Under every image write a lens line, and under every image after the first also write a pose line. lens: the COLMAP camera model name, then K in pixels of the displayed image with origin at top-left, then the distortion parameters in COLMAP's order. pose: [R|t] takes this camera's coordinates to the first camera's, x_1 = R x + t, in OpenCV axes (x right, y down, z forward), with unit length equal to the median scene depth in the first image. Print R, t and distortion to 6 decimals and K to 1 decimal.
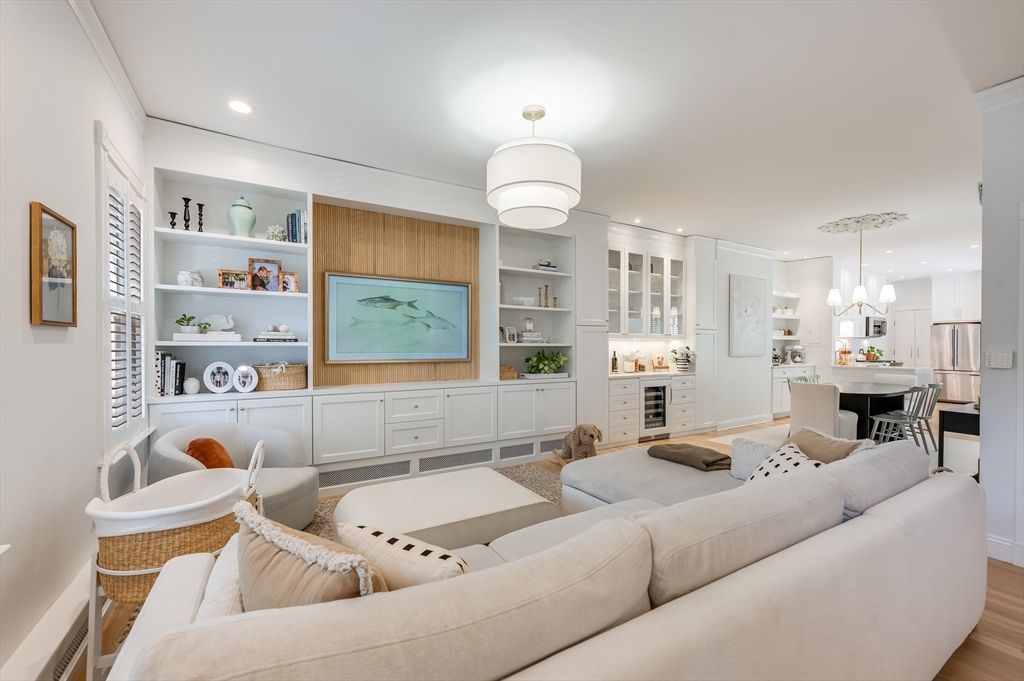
lens RADIAL K [[415.6, 0, 510.9], [0, 415.6, 346.4], [0, 0, 1]] dist [0.000665, 0.000246]
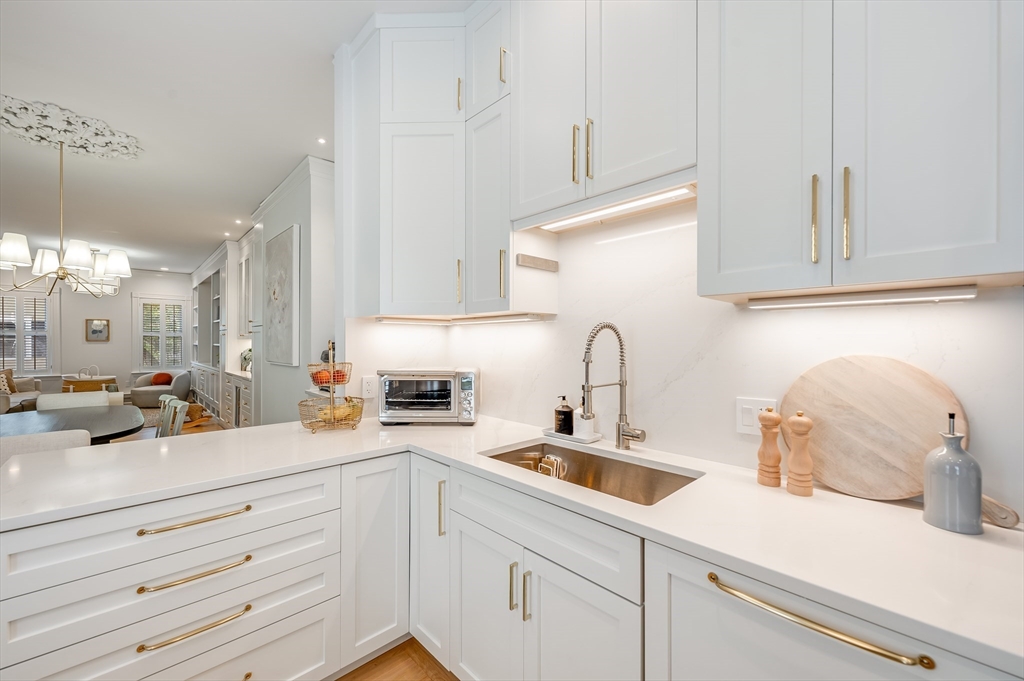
lens RADIAL K [[406.5, 0, 513.0], [0, 406.5, 345.1], [0, 0, 1]] dist [-0.001558, 0.000005]
pose [[0.231580, 0.004381, -0.972806, 1.296869], [-0.004888, 0.999982, 0.003340, -0.009696], [0.972804, 0.003982, 0.231598, 1.261627]]
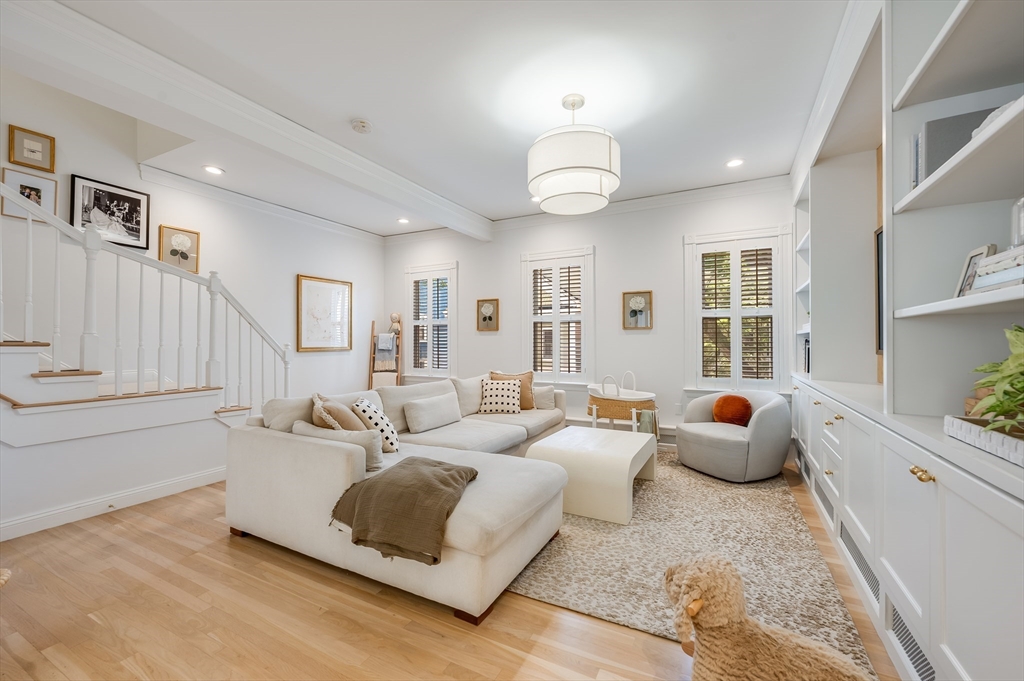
lens RADIAL K [[413.4, 0, 509.8], [0, 413.4, 342.5], [0, 0, 1]] dist [-0.001883, -0.000014]
pose [[-0.852189, -0.004225, -0.523217, 0.323612], [-0.003523, 0.999991, -0.002337, 0.015664], [0.523222, -0.000148, -0.852197, 0.794720]]
